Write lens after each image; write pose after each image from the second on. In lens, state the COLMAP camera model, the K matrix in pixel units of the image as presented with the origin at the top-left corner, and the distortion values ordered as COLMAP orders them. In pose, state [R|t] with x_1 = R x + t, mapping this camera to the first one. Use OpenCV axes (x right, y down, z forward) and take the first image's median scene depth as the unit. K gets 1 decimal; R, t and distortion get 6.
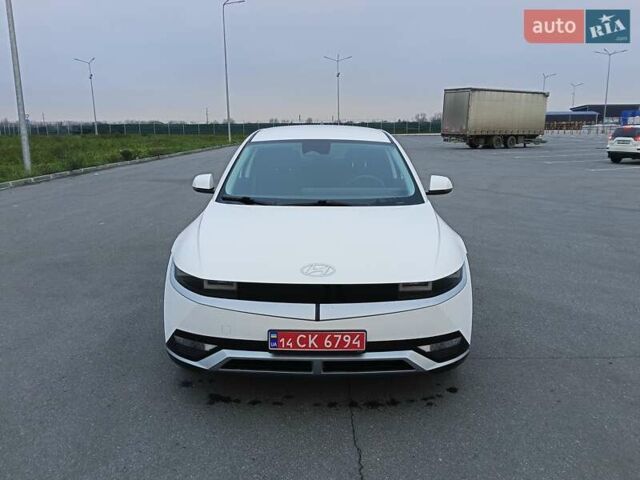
lens RADIAL K [[538.1, 0, 321.6], [0, 538.1, 238.7], [0, 0, 1]] dist [0.033634, -0.067083]
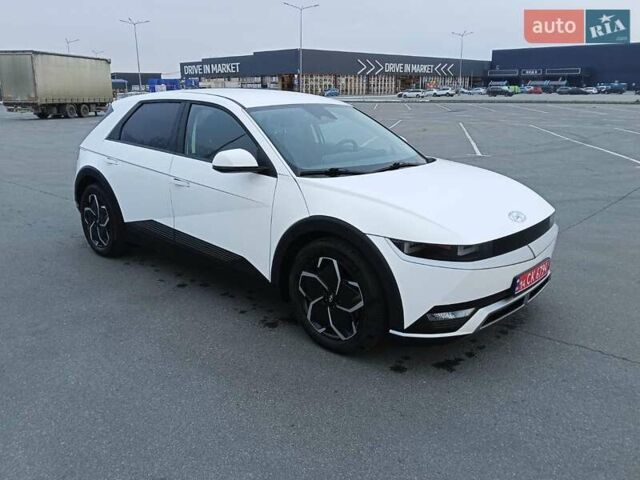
lens RADIAL K [[538.1, 0, 324.6], [0, 538.1, 238.0], [0, 0, 1]] dist [0.033634, -0.067083]
pose [[0.656163, -0.196658, 0.728543, -0.111526], [0.156569, 0.979916, 0.123497, -0.010129], [-0.738198, 0.033033, 0.673775, 0.053061]]
